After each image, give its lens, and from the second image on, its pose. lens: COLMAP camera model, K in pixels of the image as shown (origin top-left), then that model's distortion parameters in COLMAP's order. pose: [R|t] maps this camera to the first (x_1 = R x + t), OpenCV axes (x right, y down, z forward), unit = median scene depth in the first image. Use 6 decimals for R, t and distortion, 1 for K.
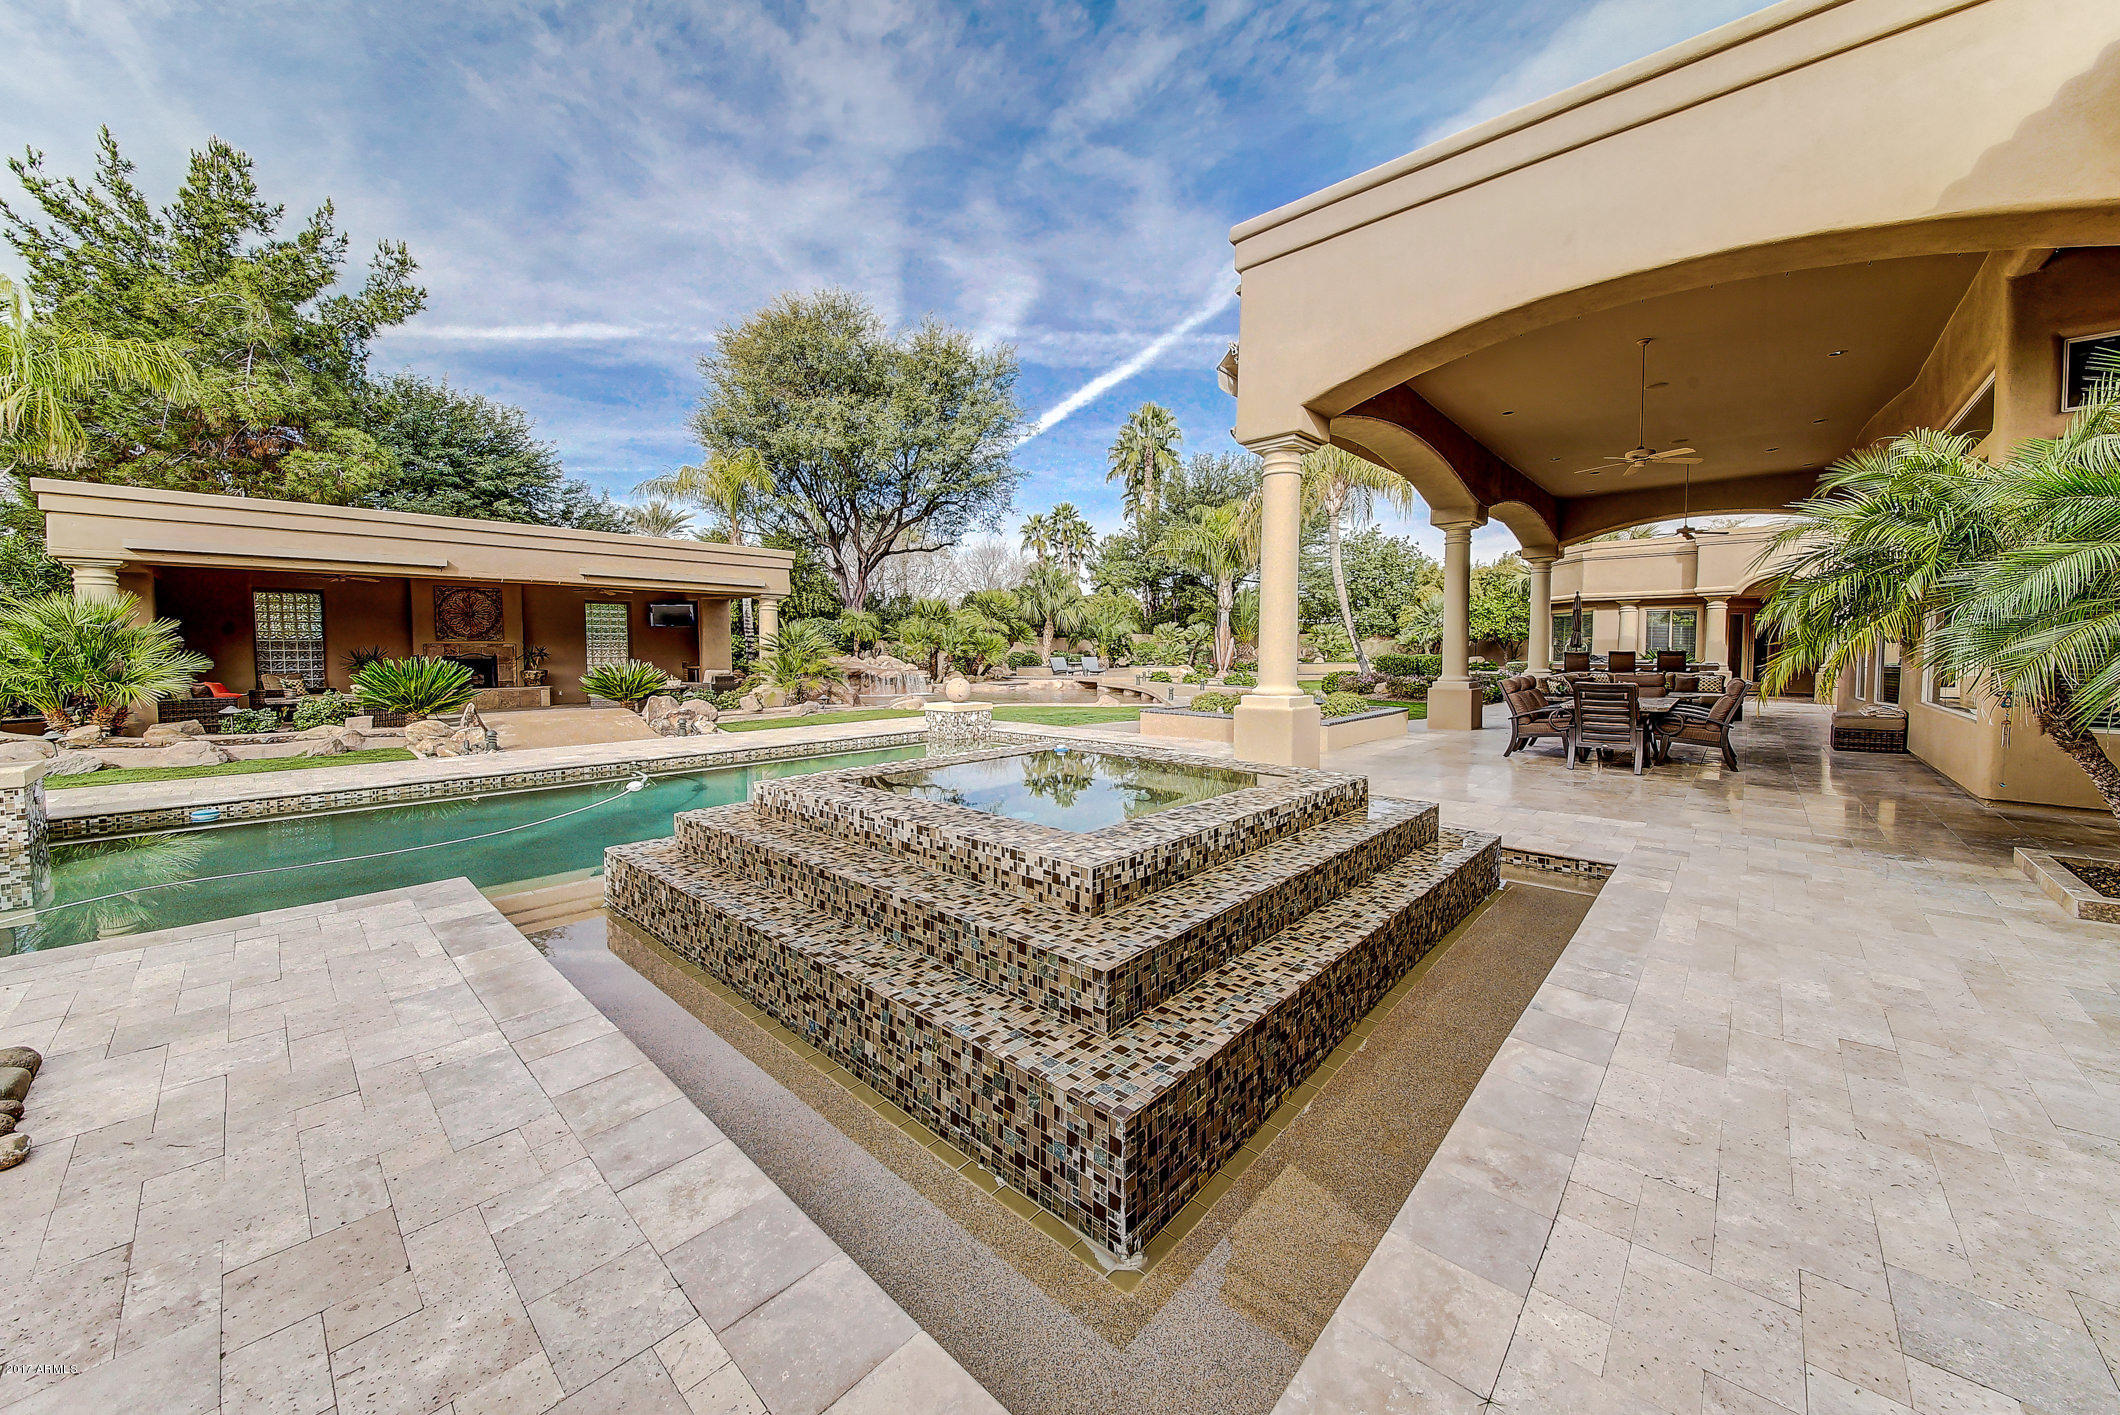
lens RADIAL K [[769.9, 0, 1046.9], [0, 769.9, 671.9], [0, 0, 1]] dist [-0.006304, -0.001935]
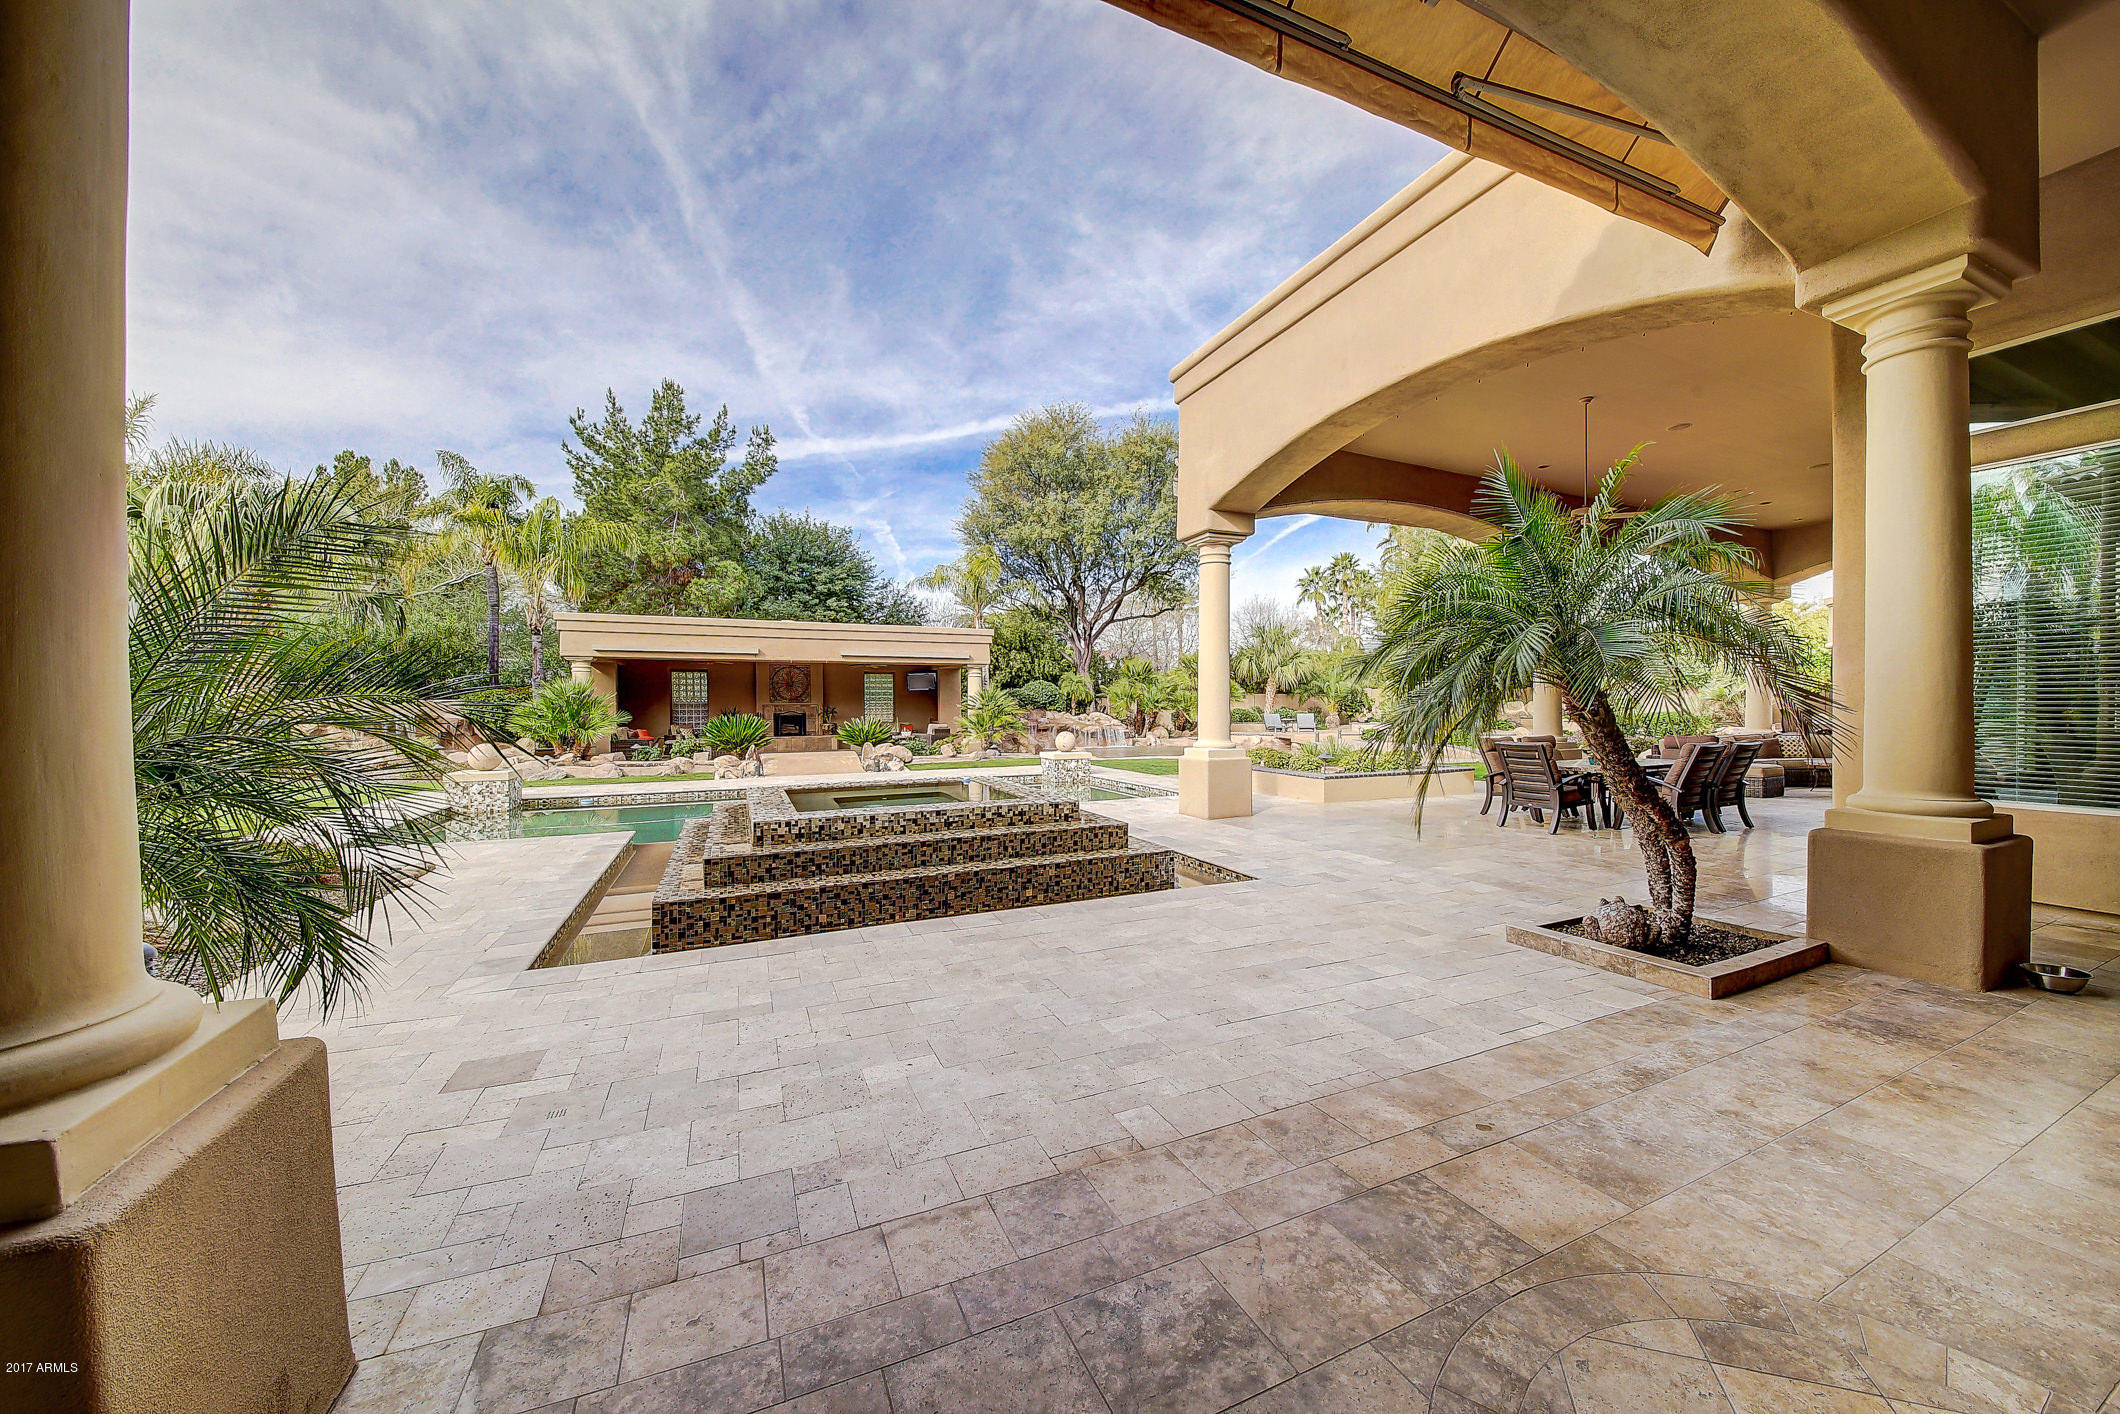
lens RADIAL K [[769.9, 0, 1071.3], [0, 769.9, 715.6], [0, 0, 1]] dist [-0.006304, -0.001935]
pose [[0.915636, 0.001427, -0.402007, 0.306714], [-0.007615, 0.999876, -0.013797, -0.000725], [0.401937, 0.015694, 0.915533, -0.097857]]
